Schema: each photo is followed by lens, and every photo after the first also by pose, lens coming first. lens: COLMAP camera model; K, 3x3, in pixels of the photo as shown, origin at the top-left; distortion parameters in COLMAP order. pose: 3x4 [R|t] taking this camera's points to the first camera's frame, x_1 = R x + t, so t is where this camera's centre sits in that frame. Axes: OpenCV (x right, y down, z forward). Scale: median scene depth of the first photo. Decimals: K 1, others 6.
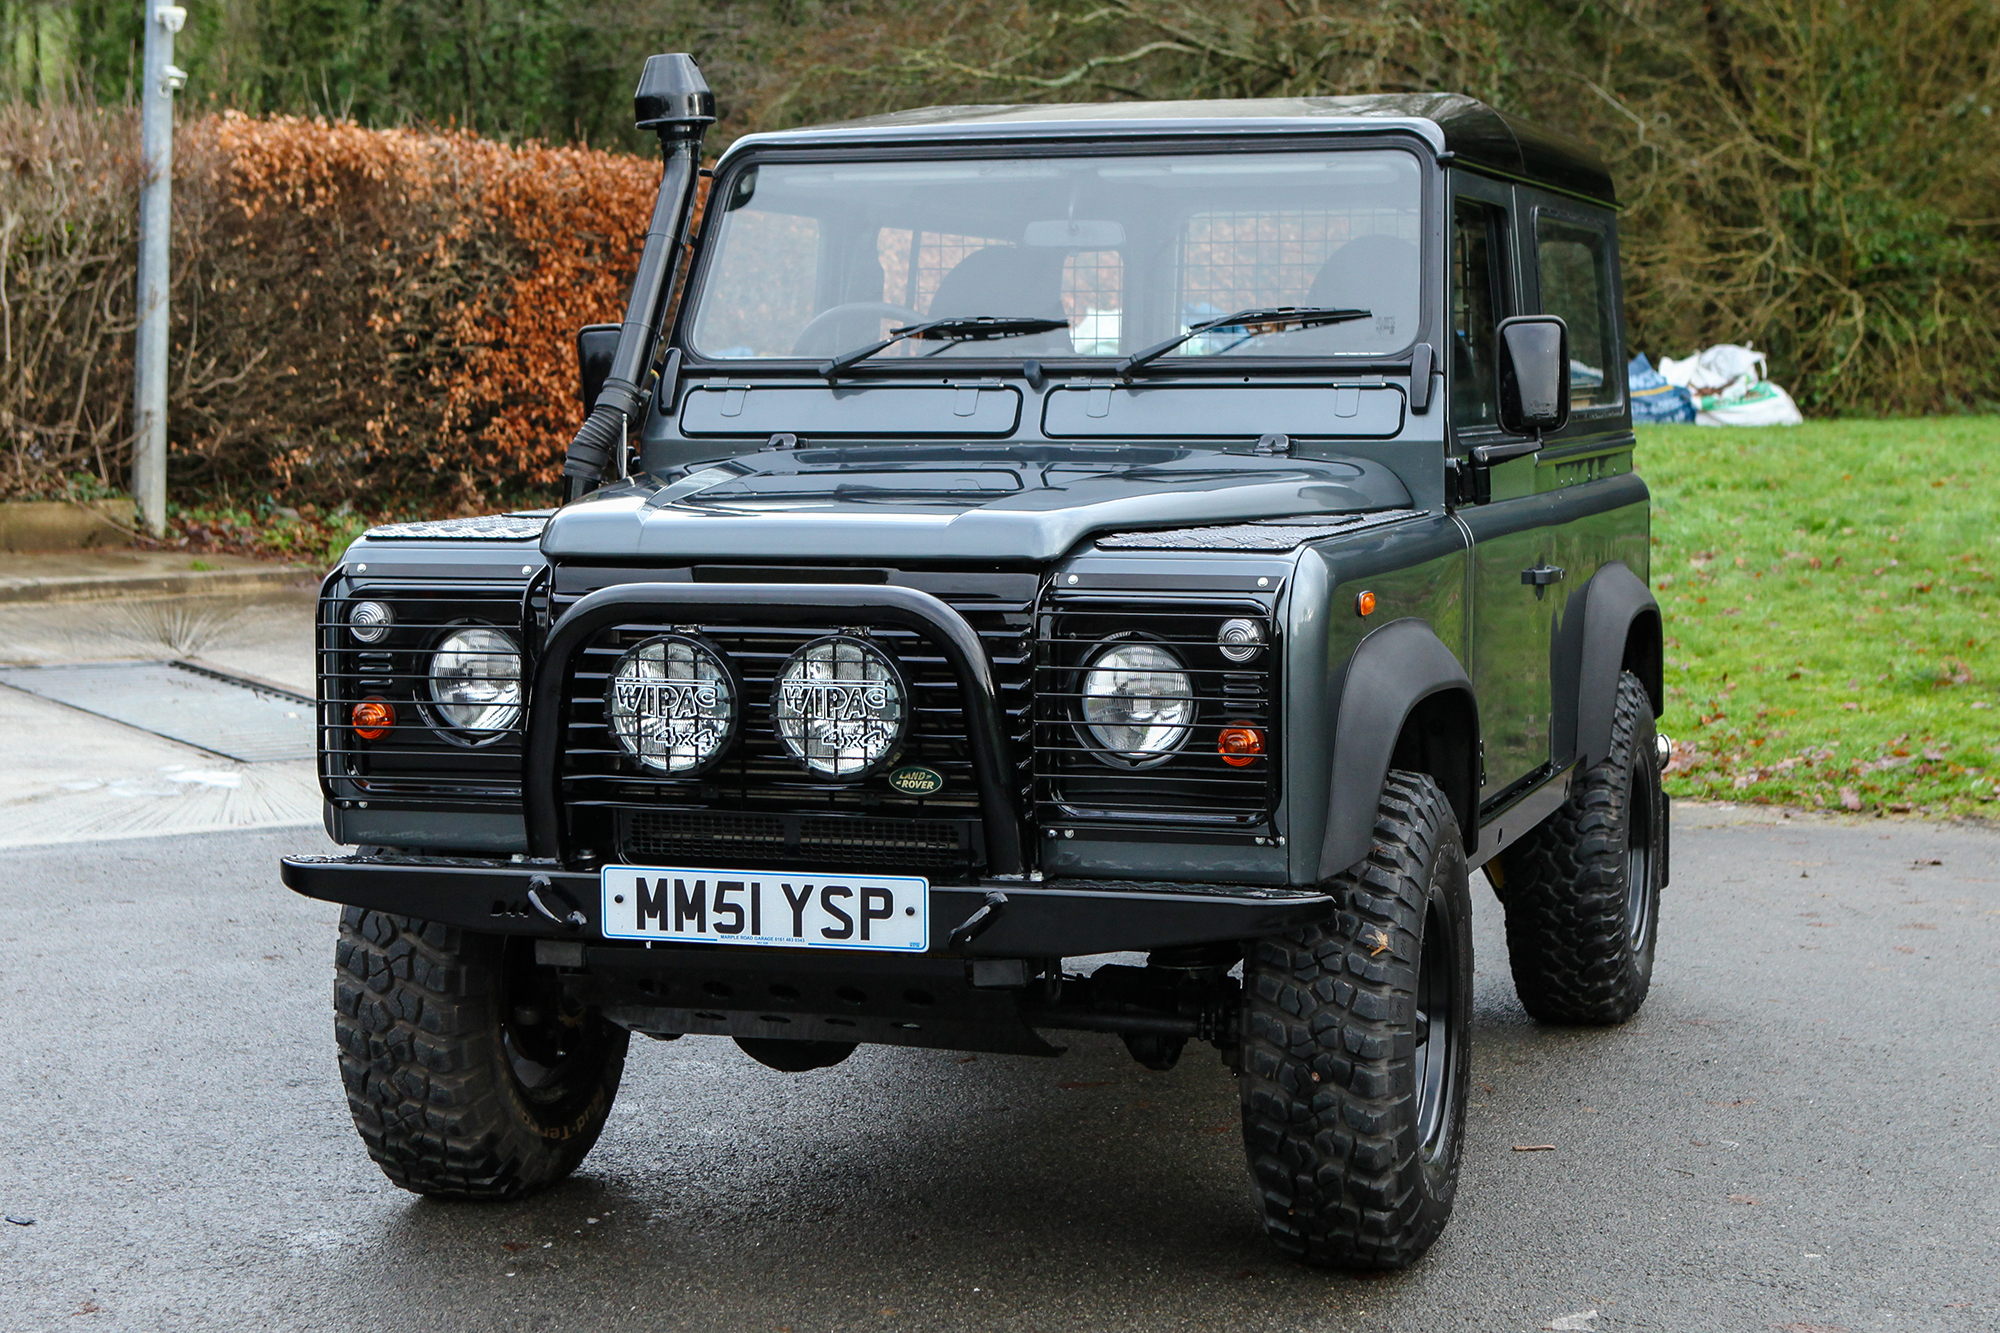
lens RADIAL K [[3572.7, 0, 1000.0], [0, 3572.7, 666.5], [0, 0, 1]] dist [0.007626, 0.119823]
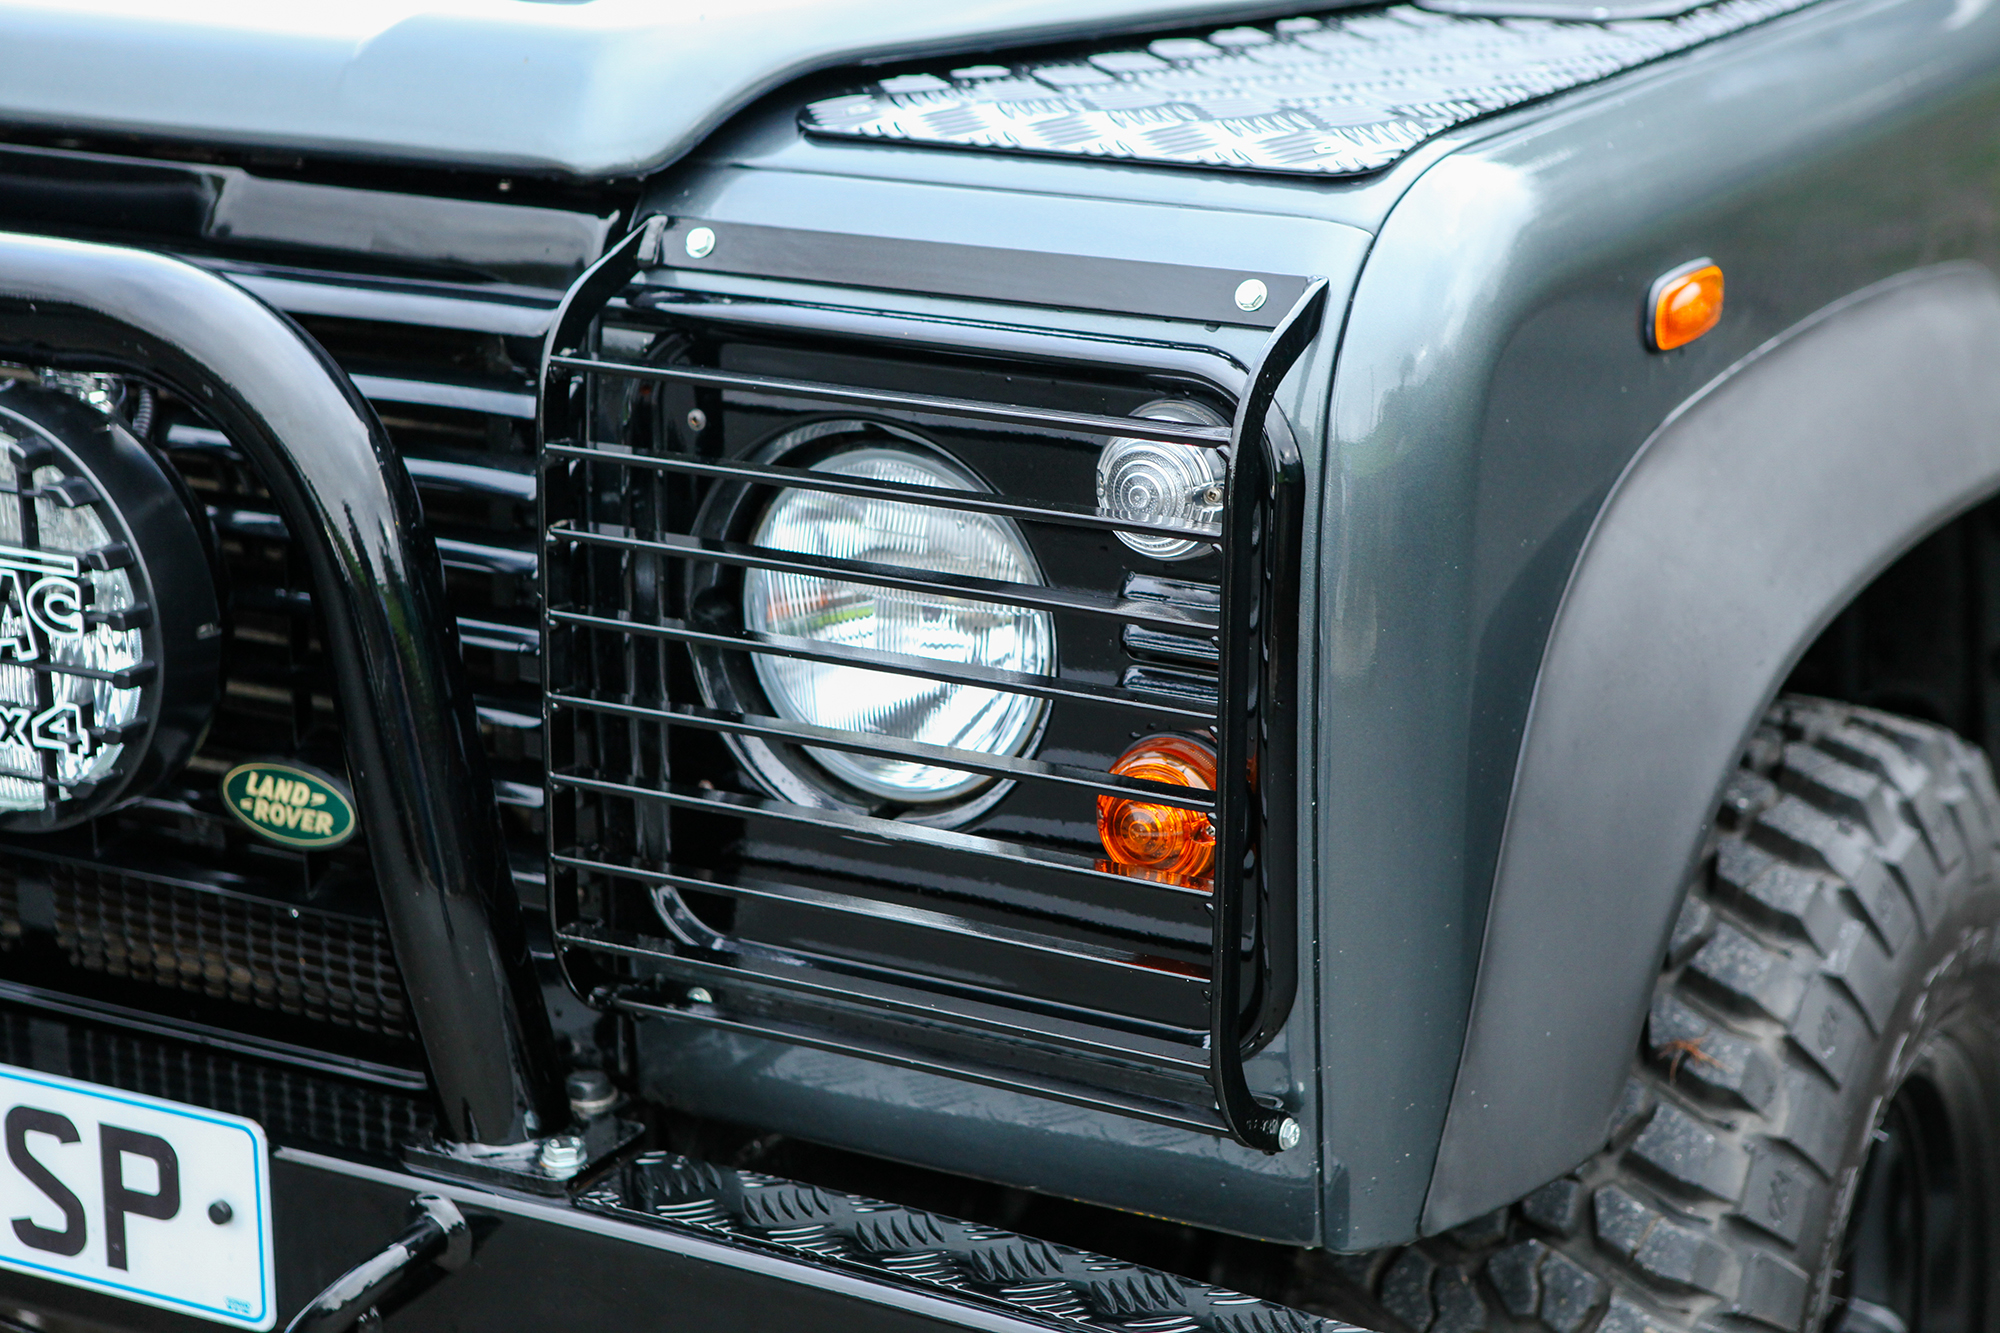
lens RADIAL K [[3735.6, 0, 1000.0], [0, 3735.6, 666.5], [0, 0, 1]] dist [0.324394, -0.027346]
pose [[0.978457, 0.054321, -0.199178, 0.114093], [-0.013743, 0.979762, 0.199694, -0.054043], [0.205995, -0.192655, 0.959401, 0.672060]]
